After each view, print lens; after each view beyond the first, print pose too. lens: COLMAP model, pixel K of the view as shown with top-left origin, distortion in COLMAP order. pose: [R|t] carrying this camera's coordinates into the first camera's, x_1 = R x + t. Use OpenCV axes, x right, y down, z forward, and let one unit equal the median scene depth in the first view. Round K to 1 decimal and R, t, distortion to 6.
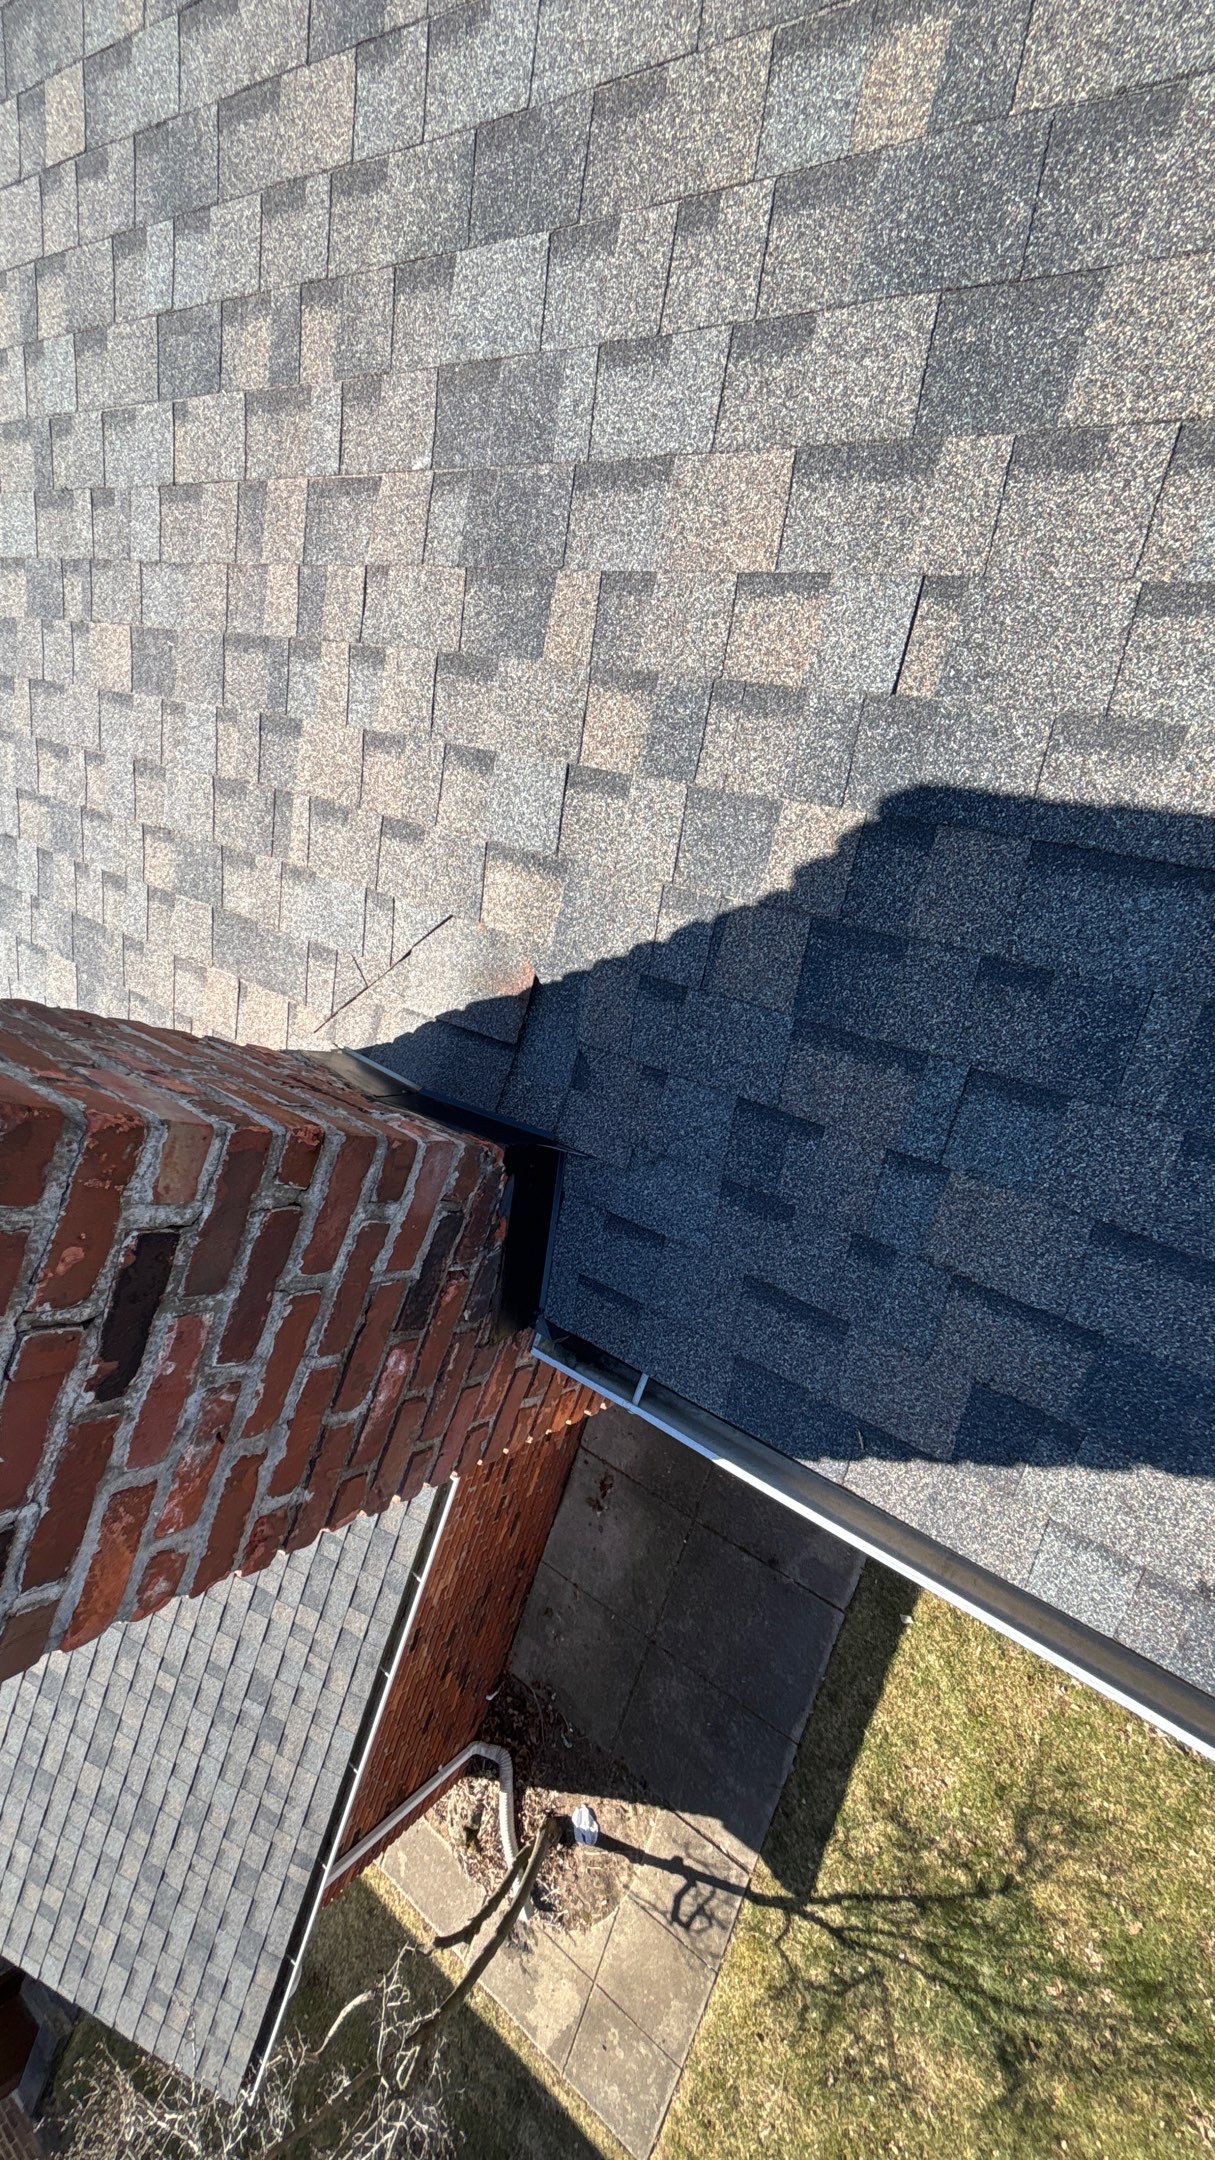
lens RADIAL K [[853.3, 0, 607.5], [0, 853.3, 1080.0], [0, 0, 1]] dist [-0.002424, 0.000220]
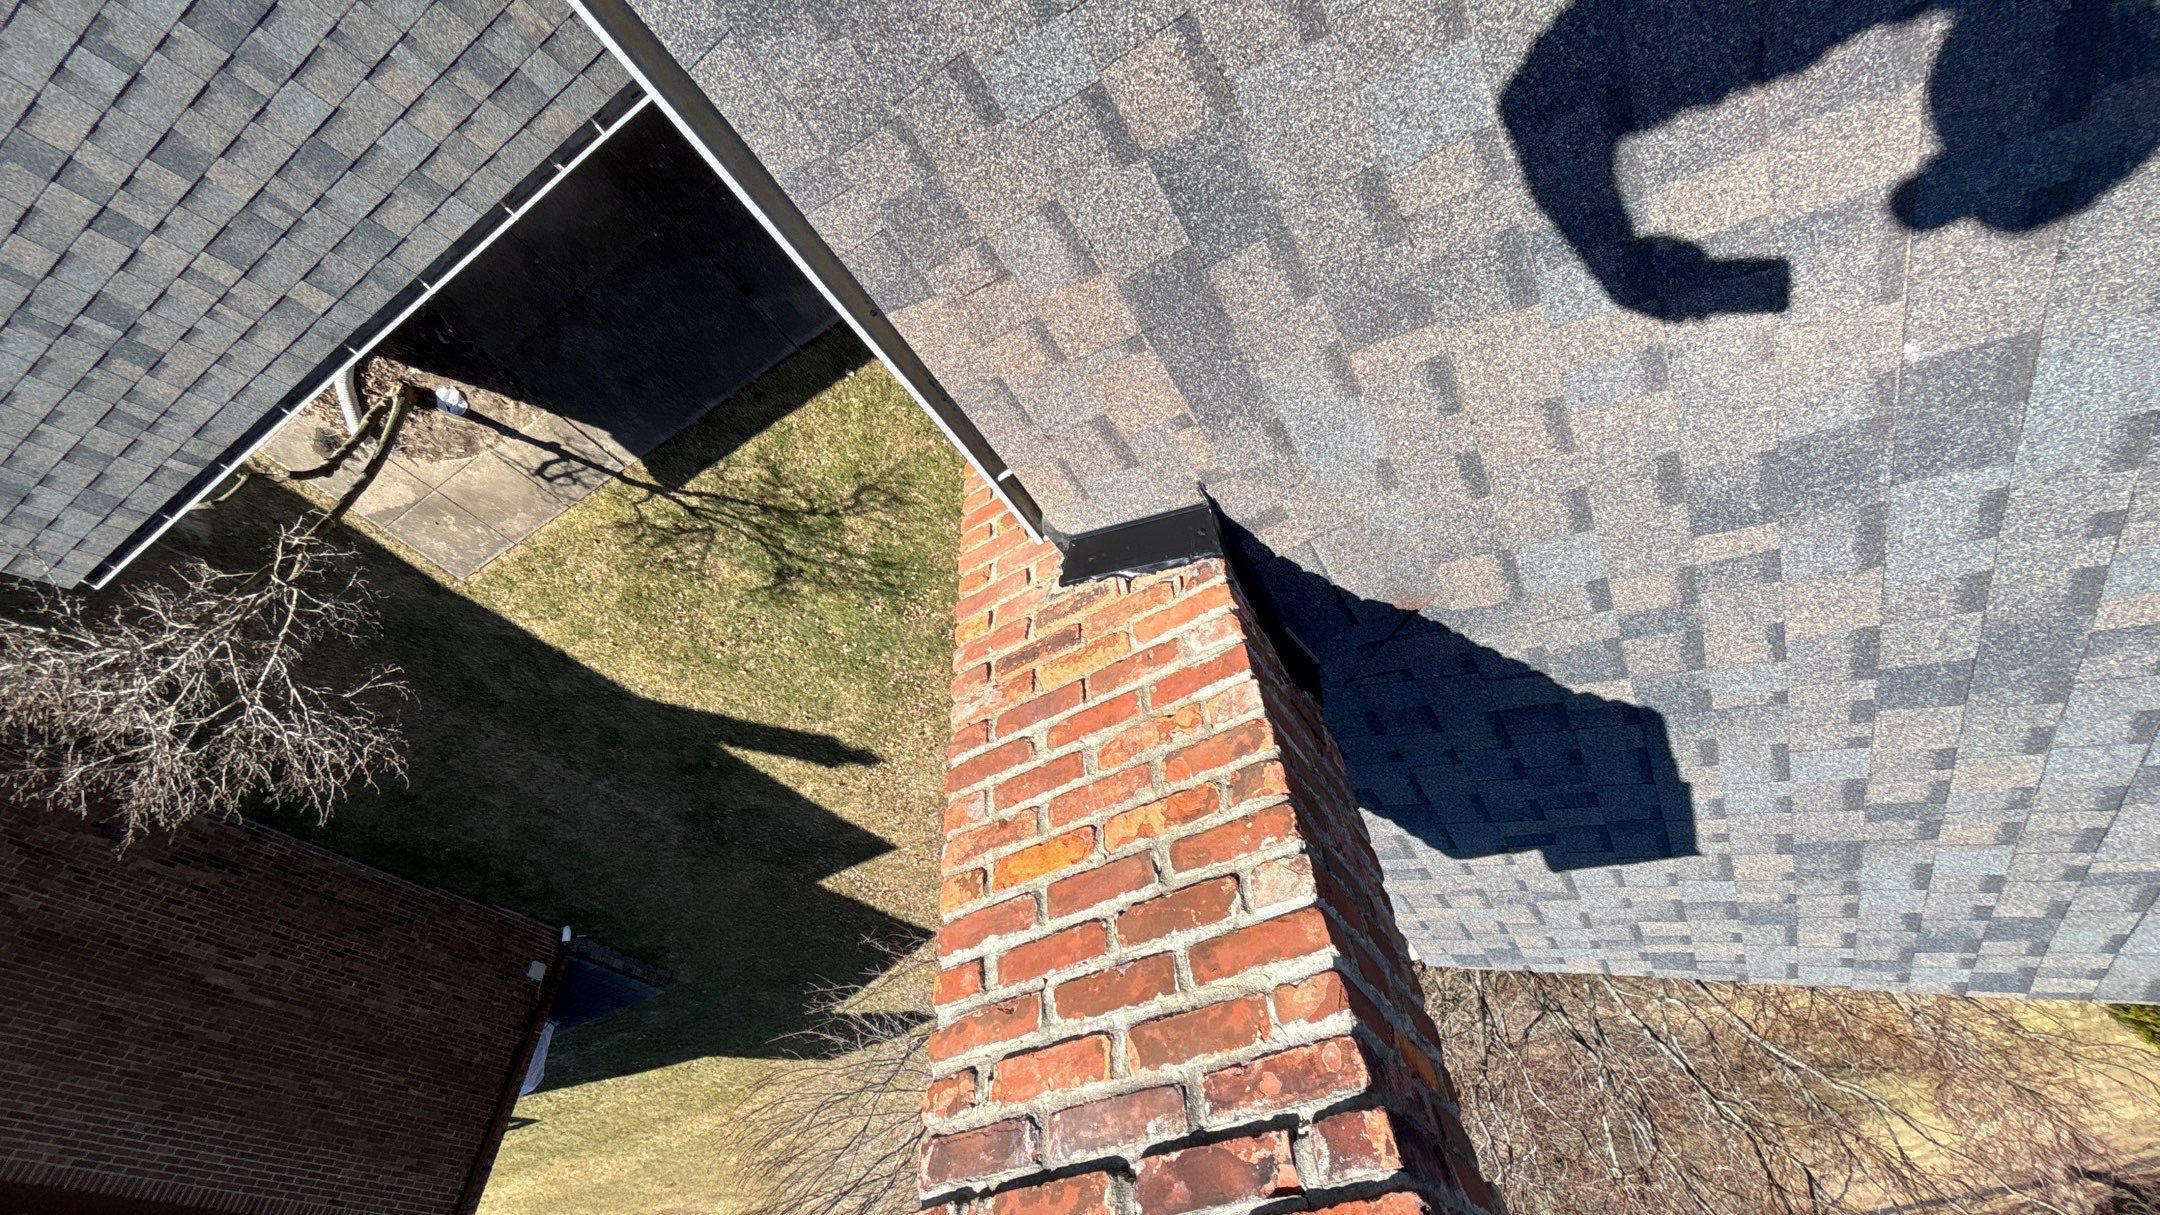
lens RADIAL K [[853.3, 0, 1080.0], [0, 853.3, 607.5], [0, 0, 1]] dist [-0.002424, 0.000220]
pose [[0.679553, 0.013365, 0.733505, -0.306111], [-0.641614, 0.495632, 0.585390, -0.121342], [-0.355725, -0.868430, 0.345383, 0.167287]]
